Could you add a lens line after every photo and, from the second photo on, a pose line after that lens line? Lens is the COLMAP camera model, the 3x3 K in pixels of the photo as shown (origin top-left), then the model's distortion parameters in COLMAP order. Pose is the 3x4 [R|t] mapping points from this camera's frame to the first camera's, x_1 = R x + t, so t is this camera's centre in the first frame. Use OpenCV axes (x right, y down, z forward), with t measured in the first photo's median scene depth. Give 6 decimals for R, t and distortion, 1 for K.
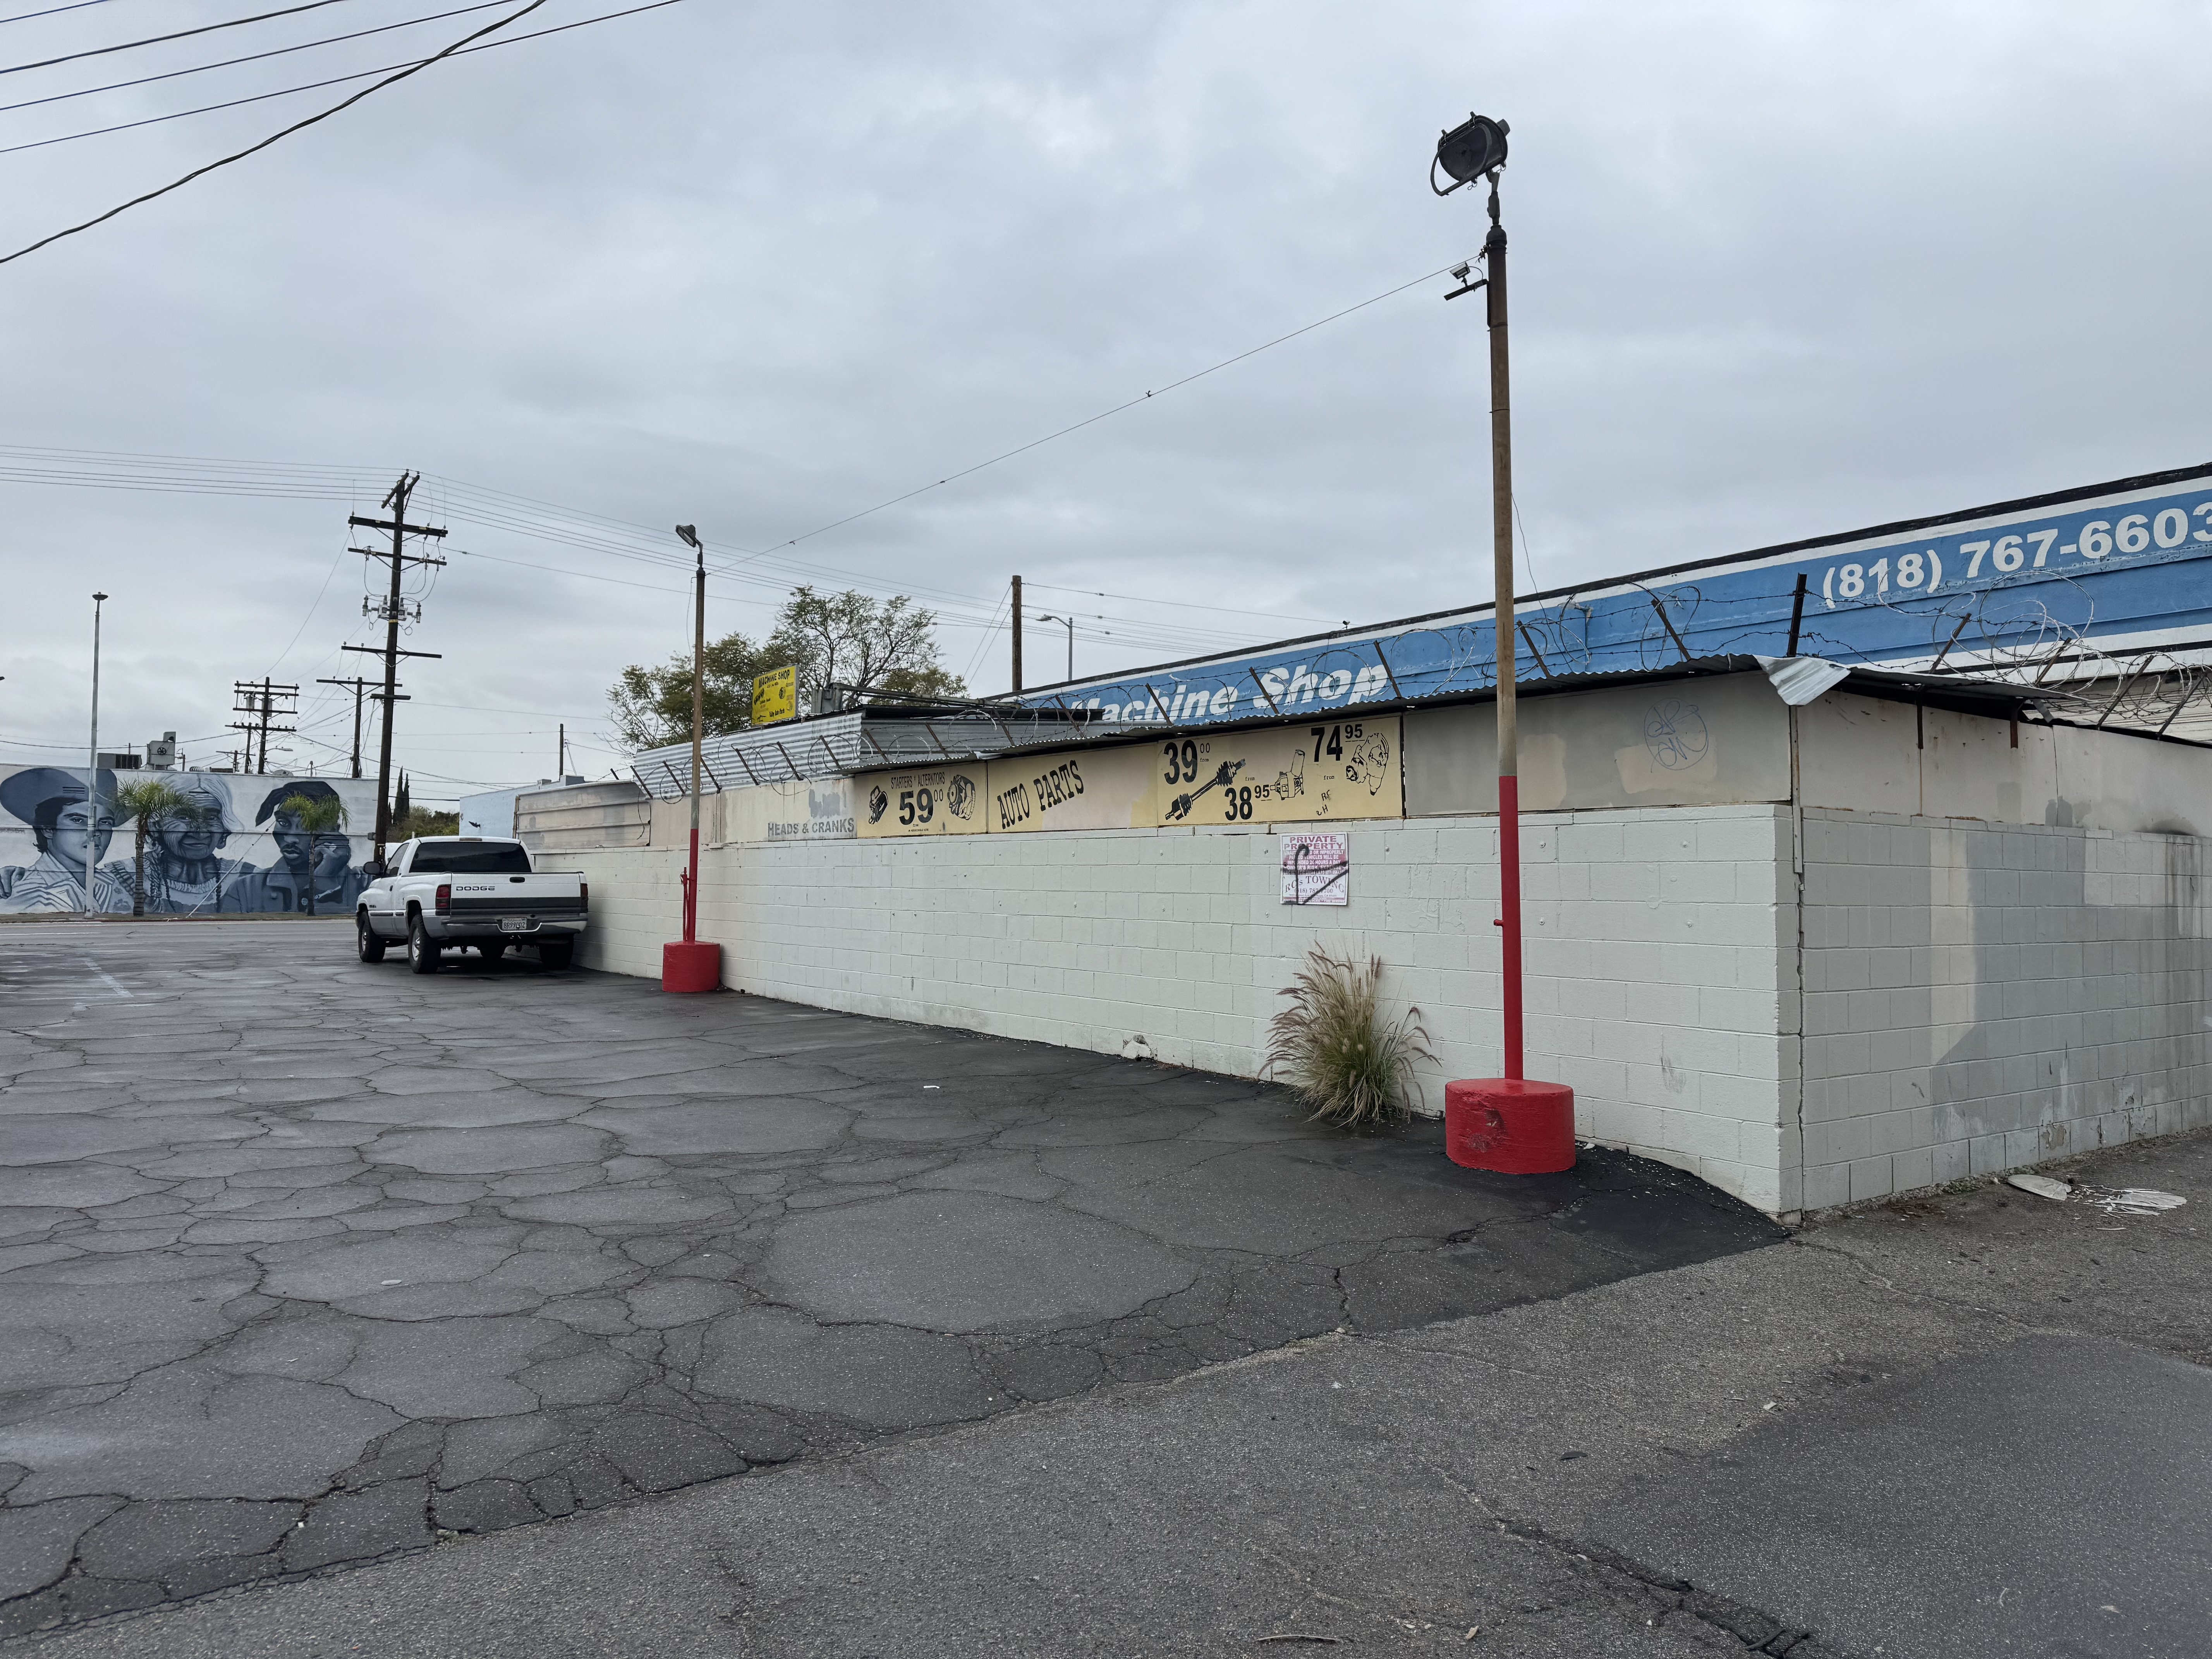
lens RADIAL K [[1530.7, 0, 1152.2], [0, 1530.7, 808.9], [0, 0, 1]] dist [0.127229, -0.144891]
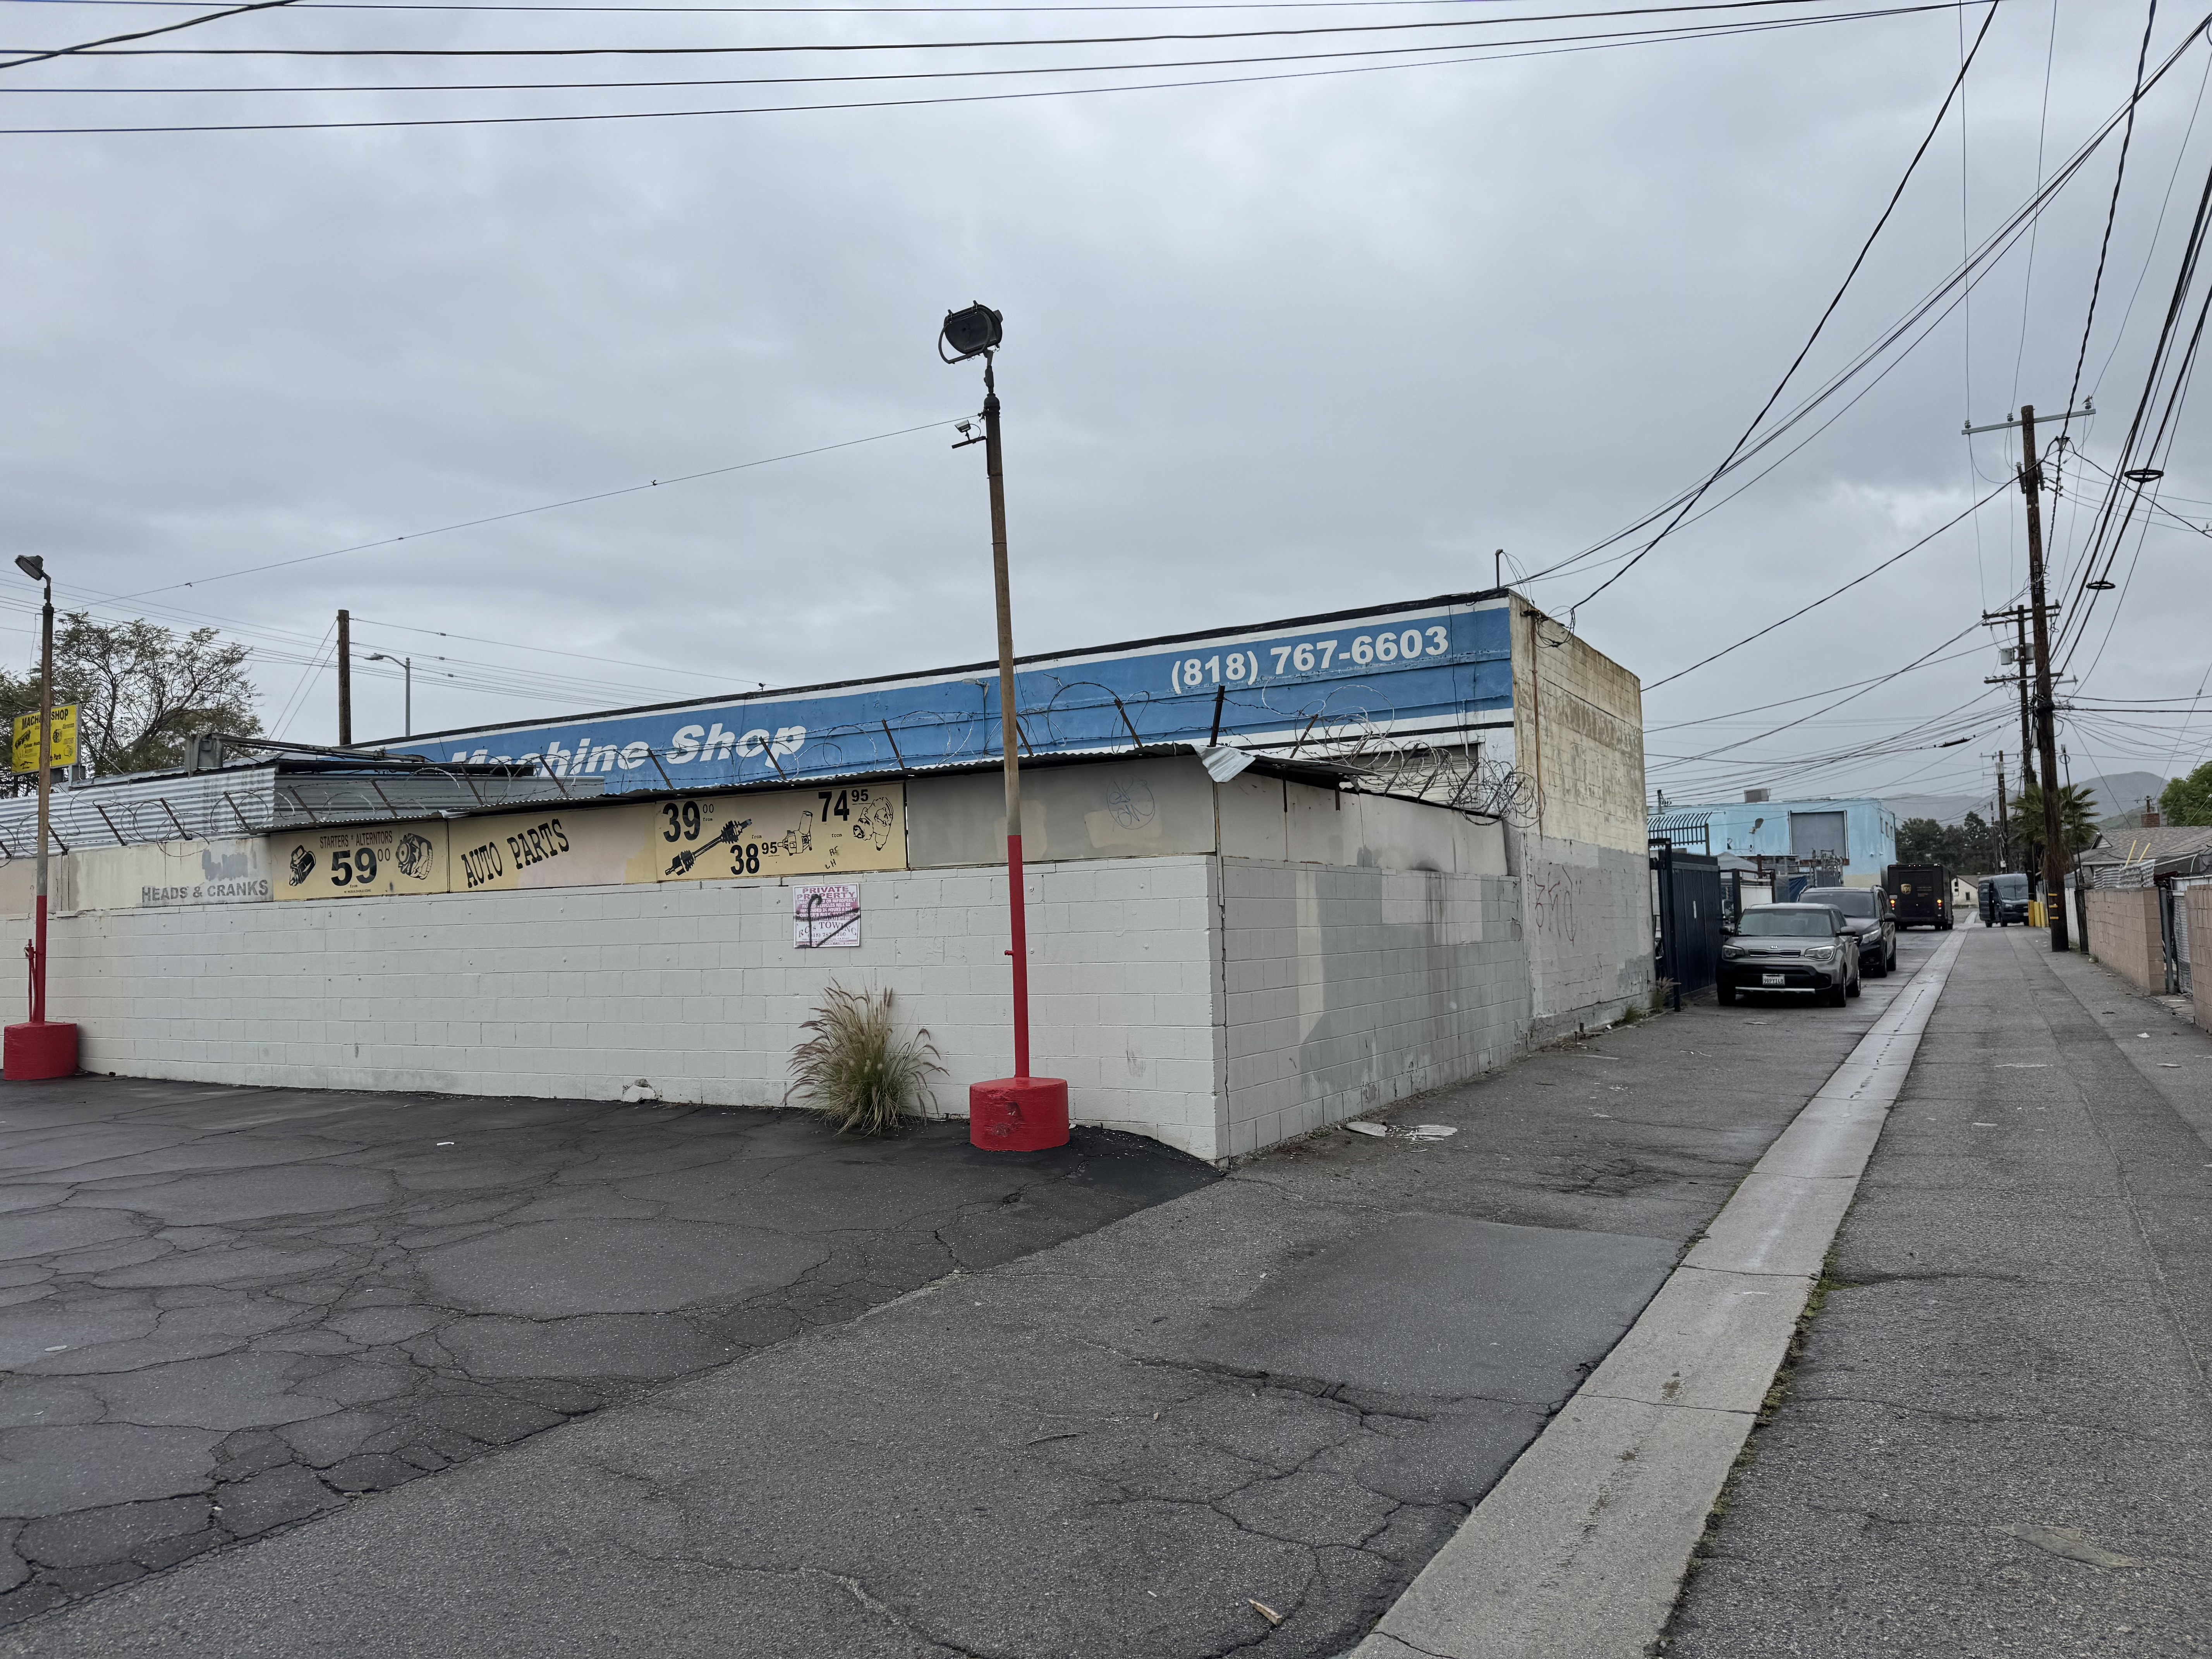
lens RADIAL K [[1505.3, 0, 1106.0], [0, 1505.3, 829.5], [0, 0, 1]] dist [0.198710, -0.189126]
pose [[0.918476, -0.007427, 0.395407, -0.150142], [0.014117, 0.999802, -0.014014, -0.006240], [-0.395225, 0.018453, 0.918399, -0.125066]]
